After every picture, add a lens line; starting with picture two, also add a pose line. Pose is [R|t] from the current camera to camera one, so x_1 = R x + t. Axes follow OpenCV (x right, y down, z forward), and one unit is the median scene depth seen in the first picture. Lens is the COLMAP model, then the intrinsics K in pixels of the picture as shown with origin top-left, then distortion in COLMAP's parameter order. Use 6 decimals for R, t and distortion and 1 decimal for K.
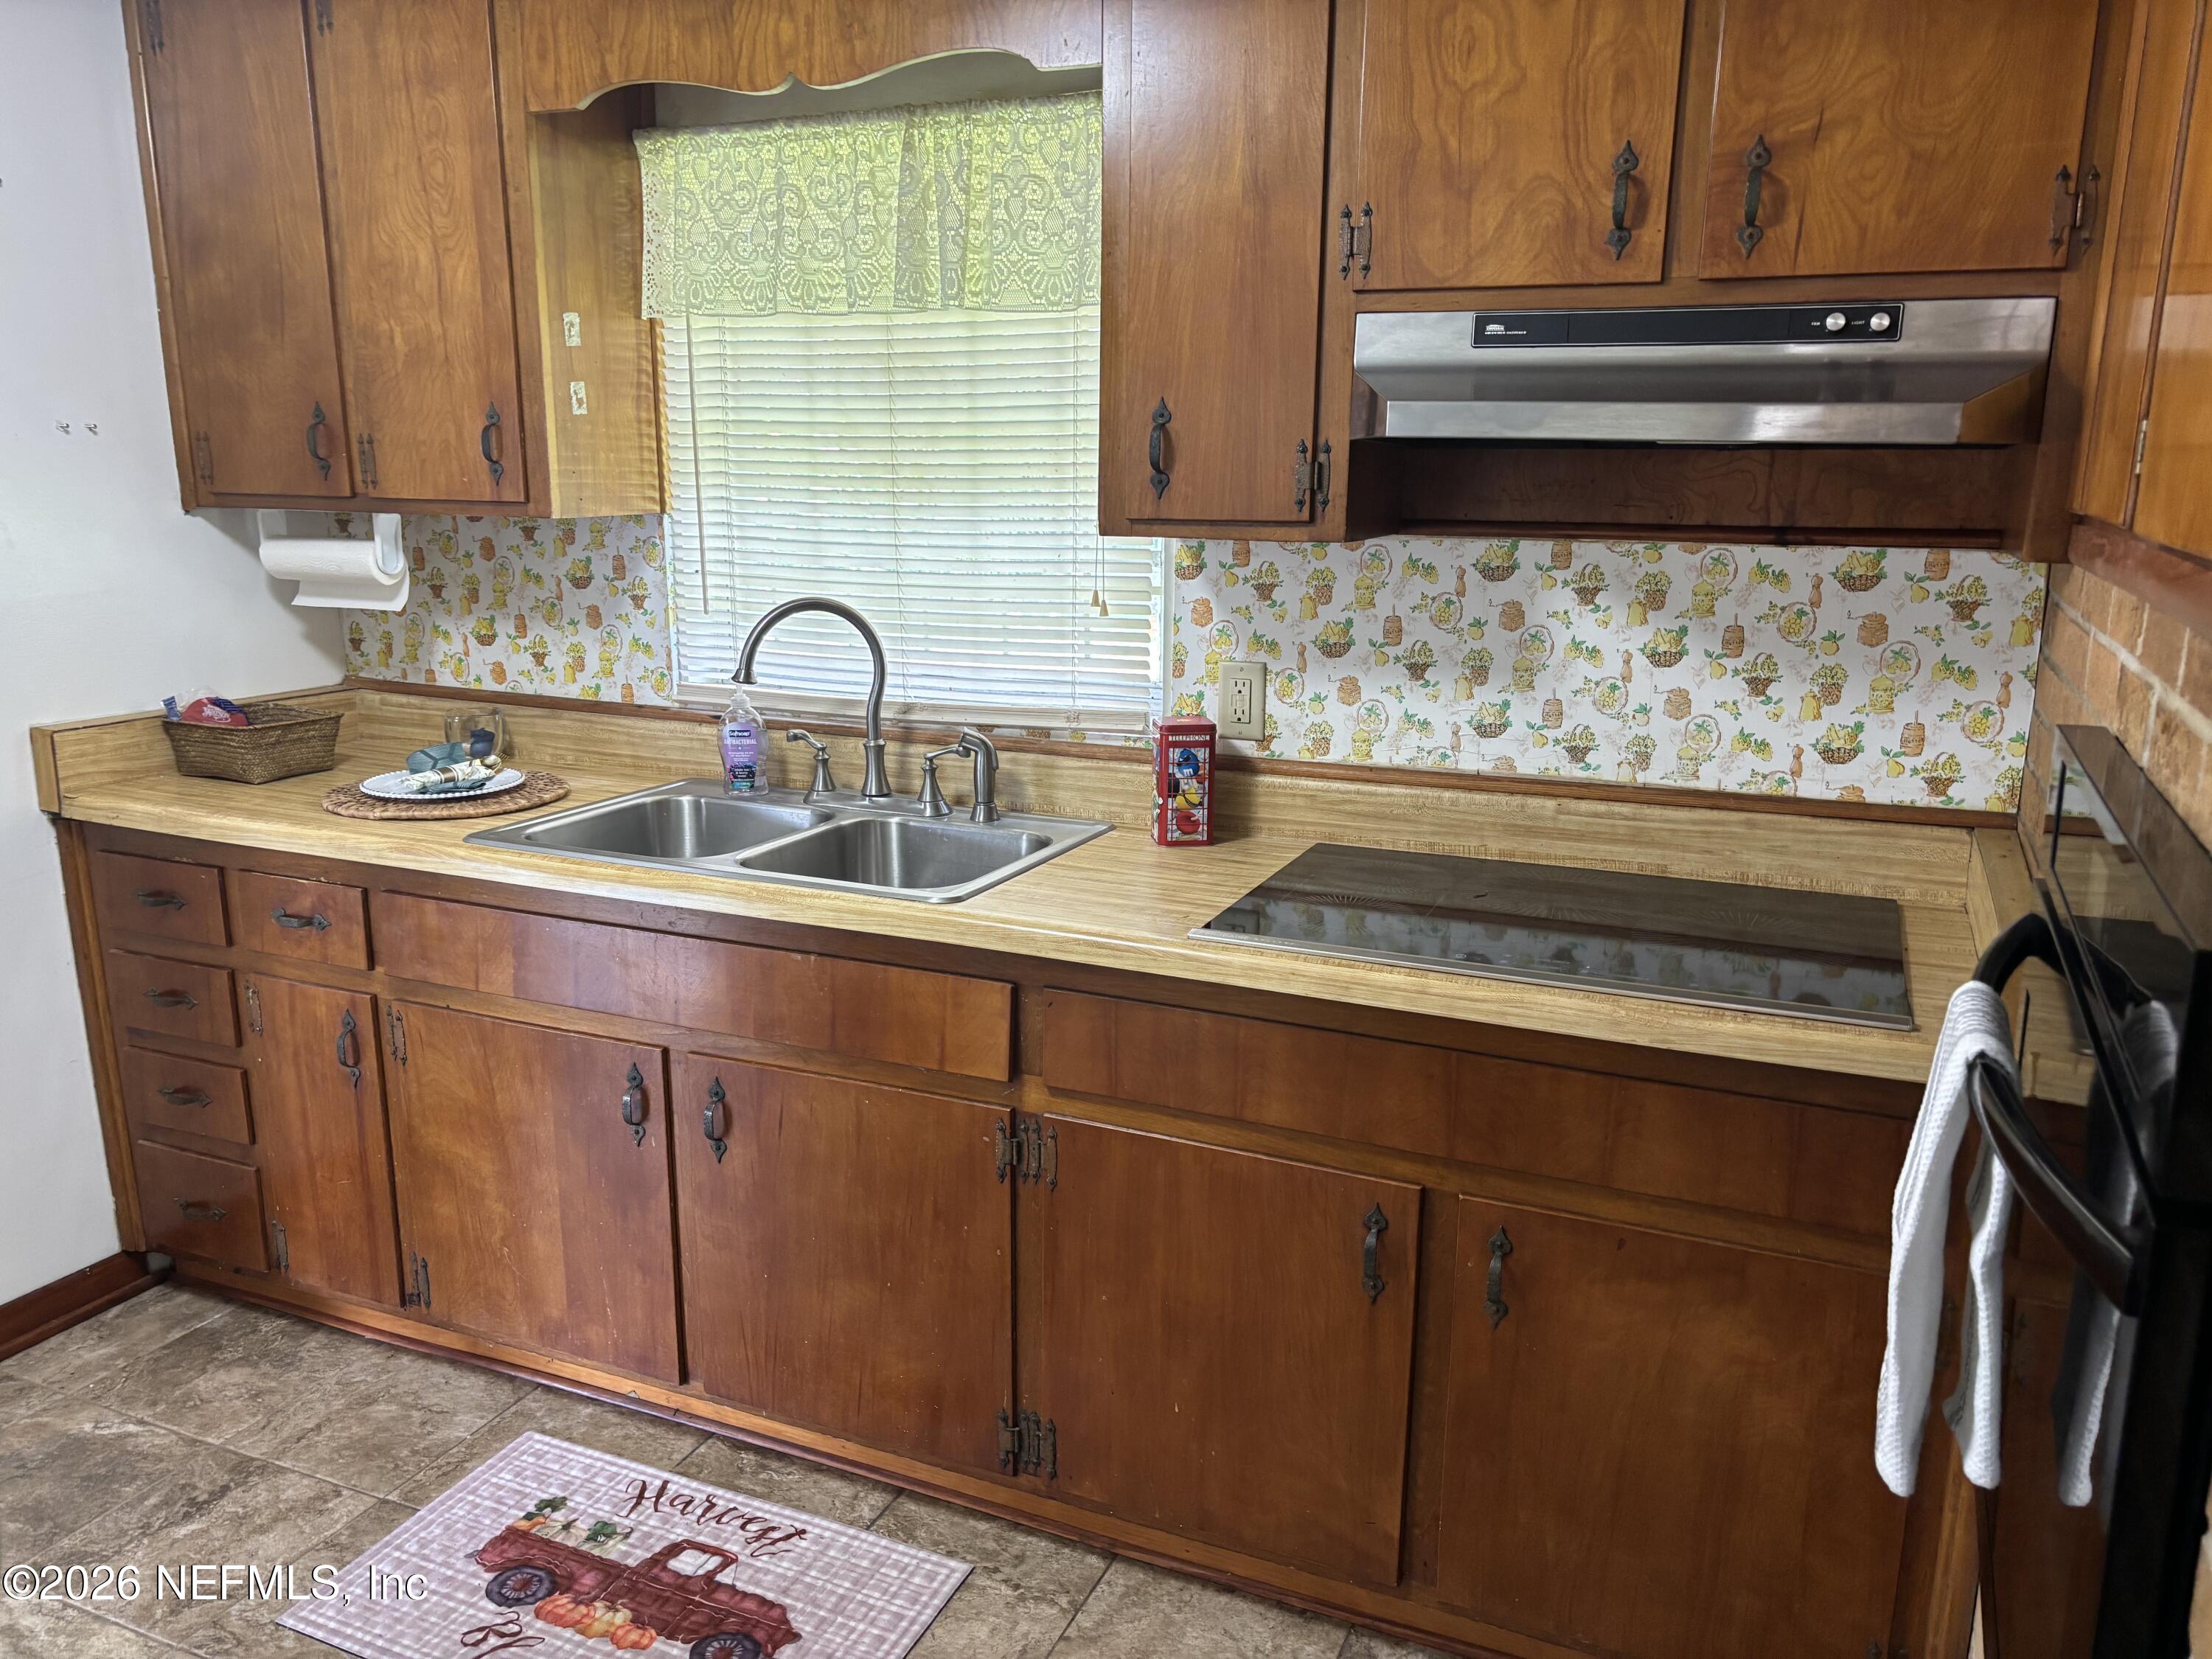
lens RADIAL K [[1673.9, 0, 1093.4], [0, 1673.9, 838.9], [0, 0, 1]] dist [0.049956, -0.056638]
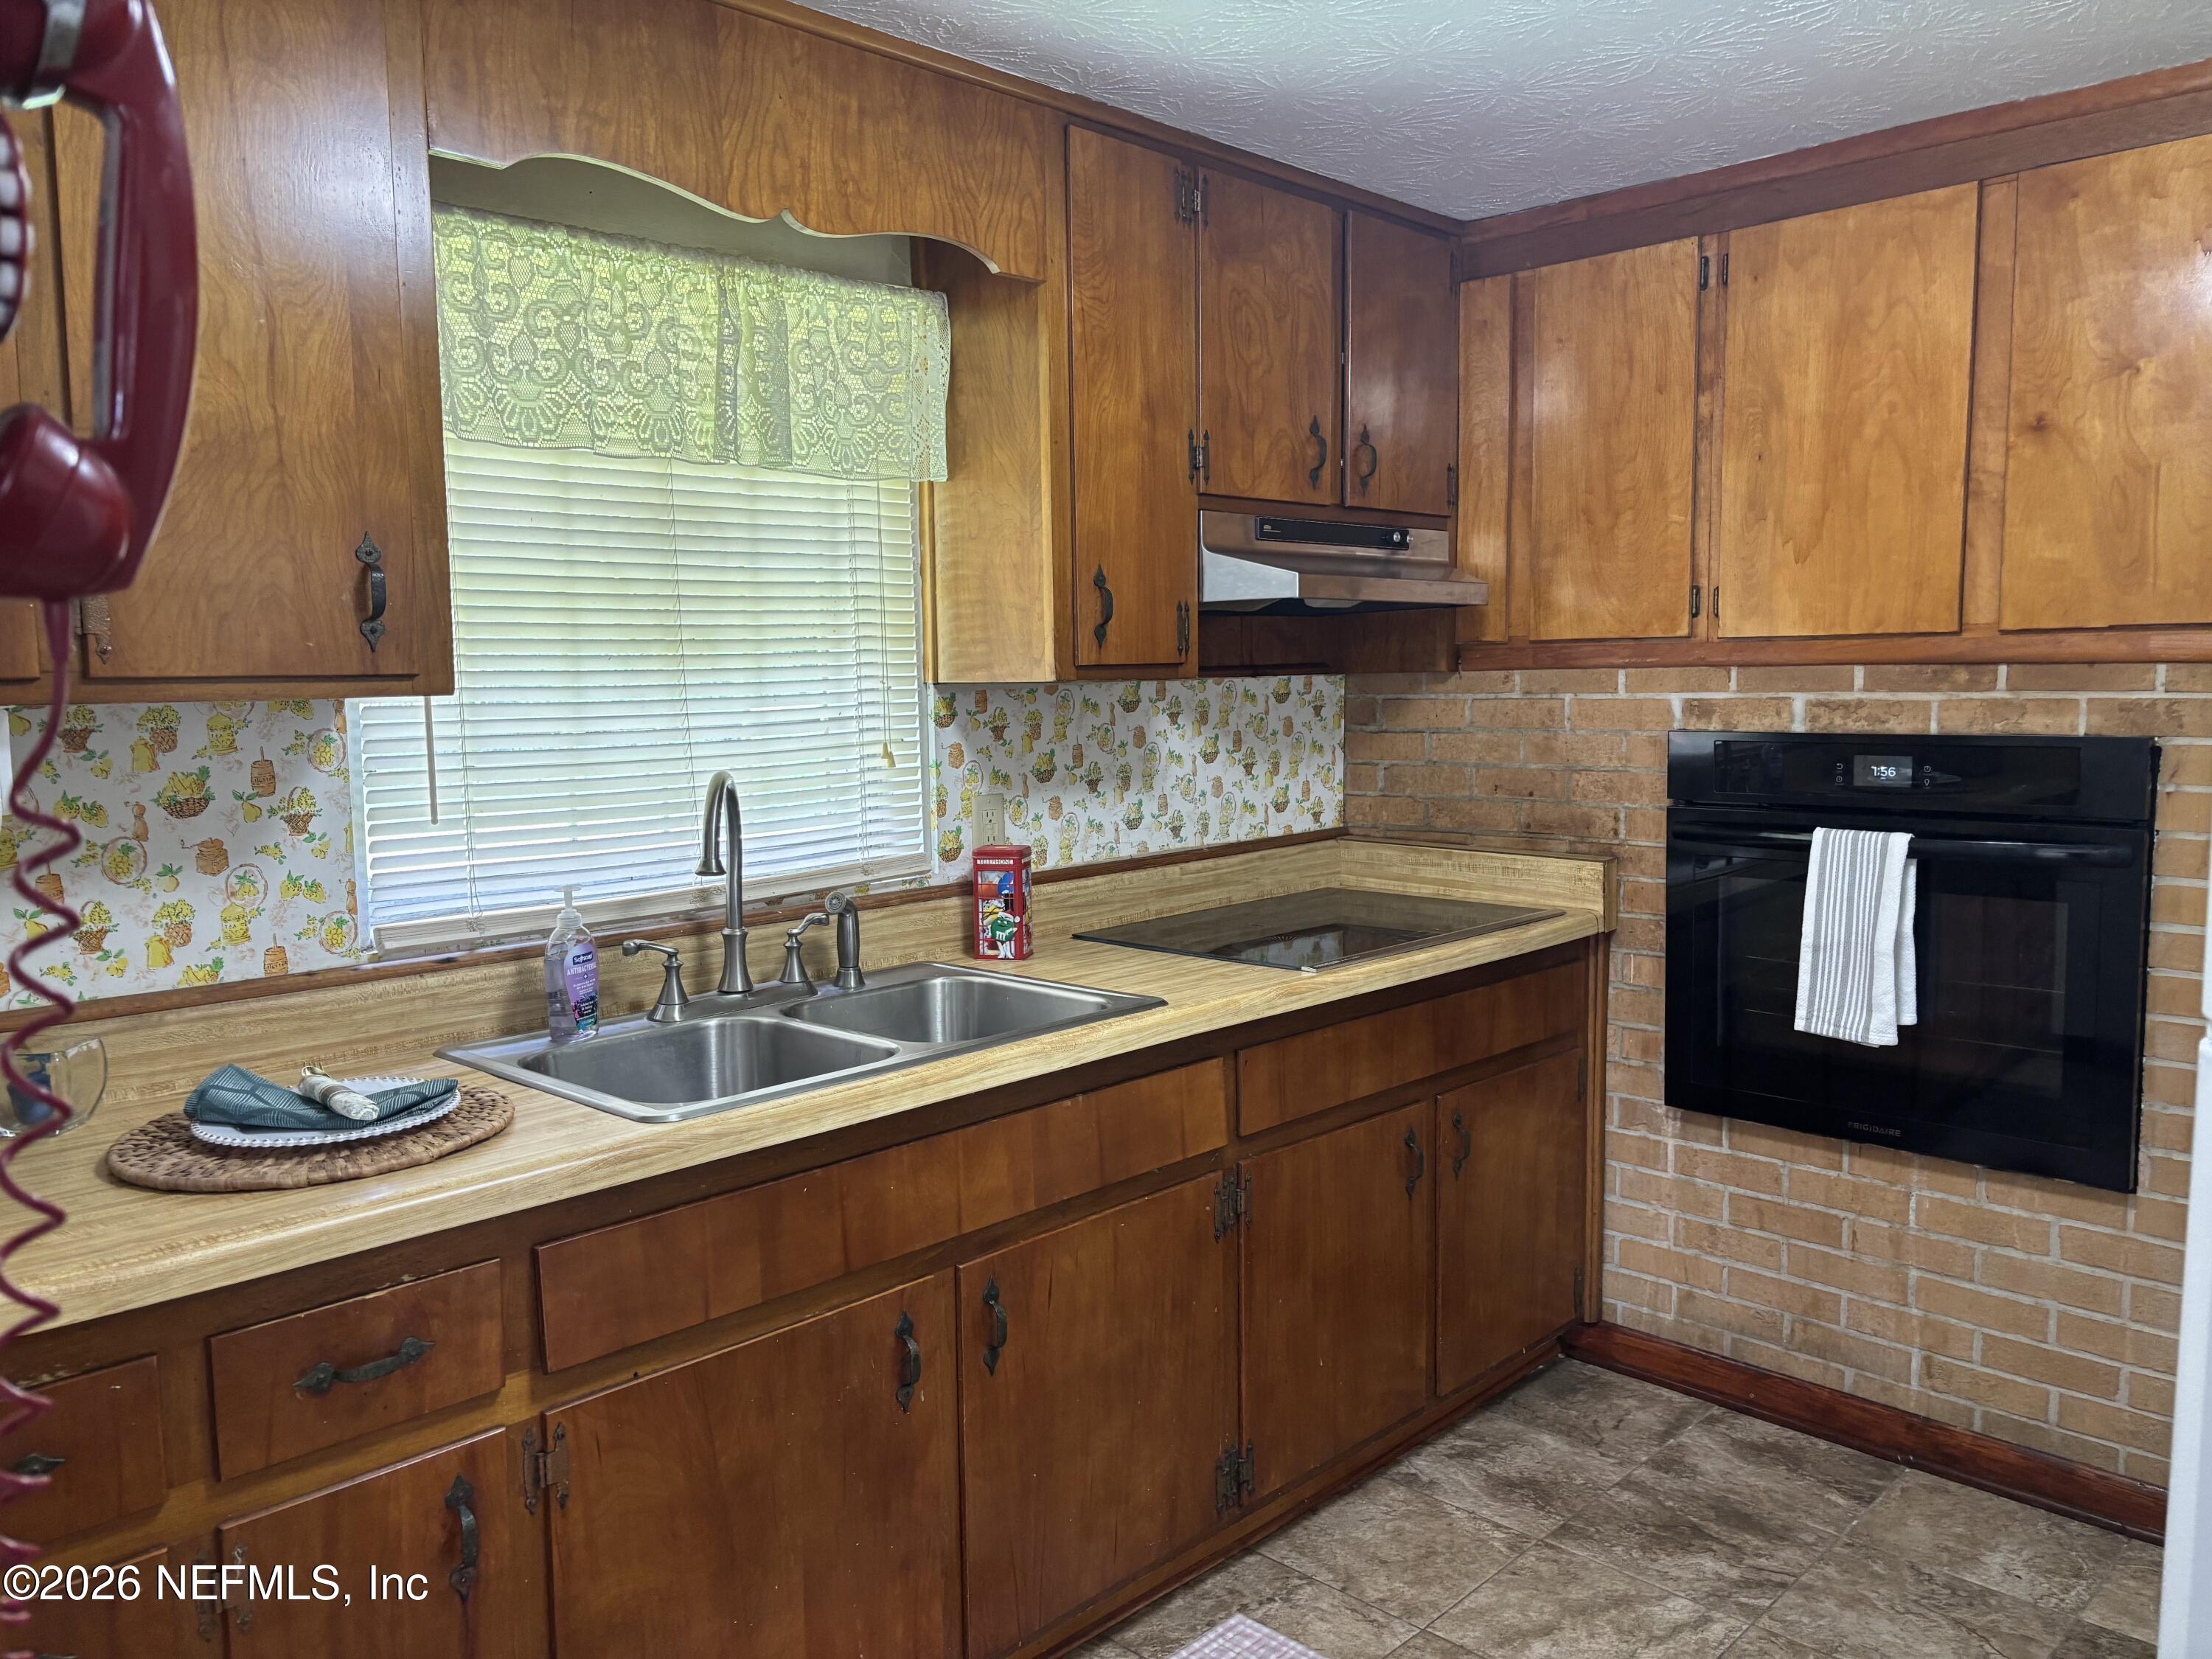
lens RADIAL K [[1673.9, 0, 1126.7], [0, 1673.9, 835.9], [0, 0, 1]] dist [0.049956, -0.056638]
pose [[0.336713, -0.110265, 0.935129, -0.944383], [0.229369, 0.972809, 0.032119, -0.094049], [-0.913244, 0.203675, 0.352849, 0.521298]]
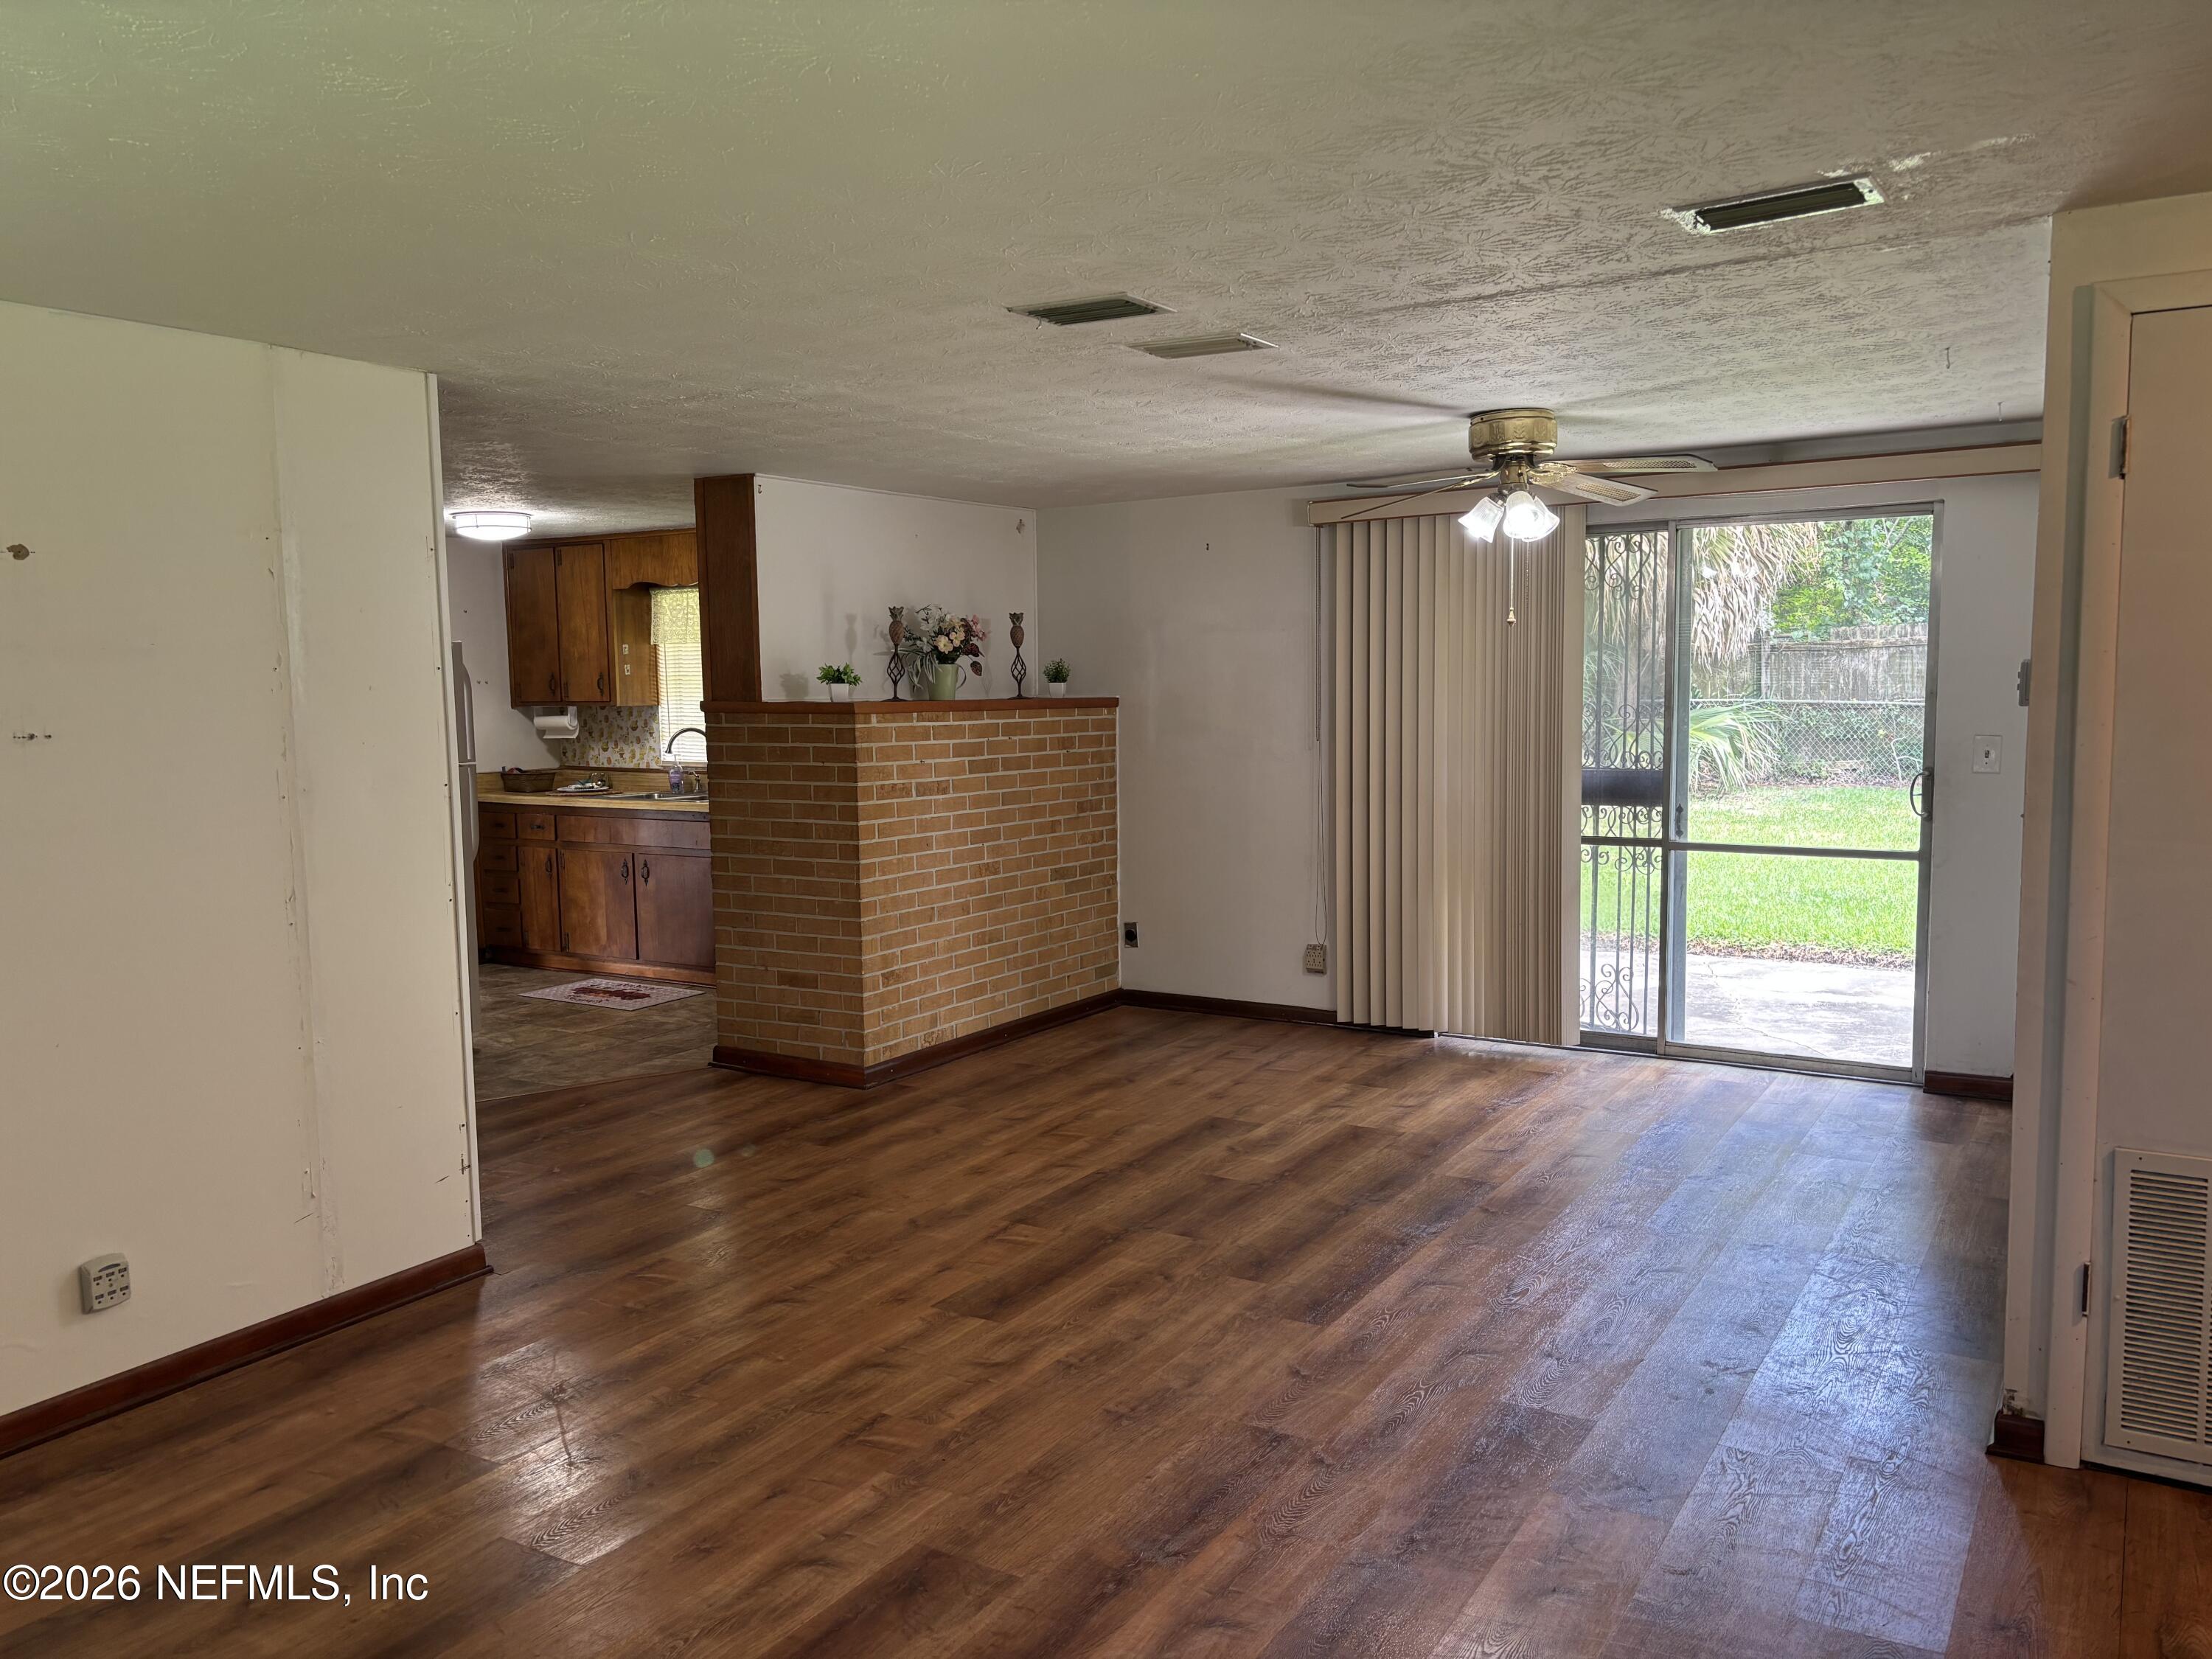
lens RADIAL K [[1673.9, 0, 1104.1], [0, 1673.9, 832.6], [0, 0, 1]] dist [0.049956, -0.056638]
pose [[0.989120, -0.009756, -0.146787, 1.131618], [-0.010244, 0.990809, -0.134881, 0.501978], [0.146754, 0.134917, 0.979929, -2.099559]]
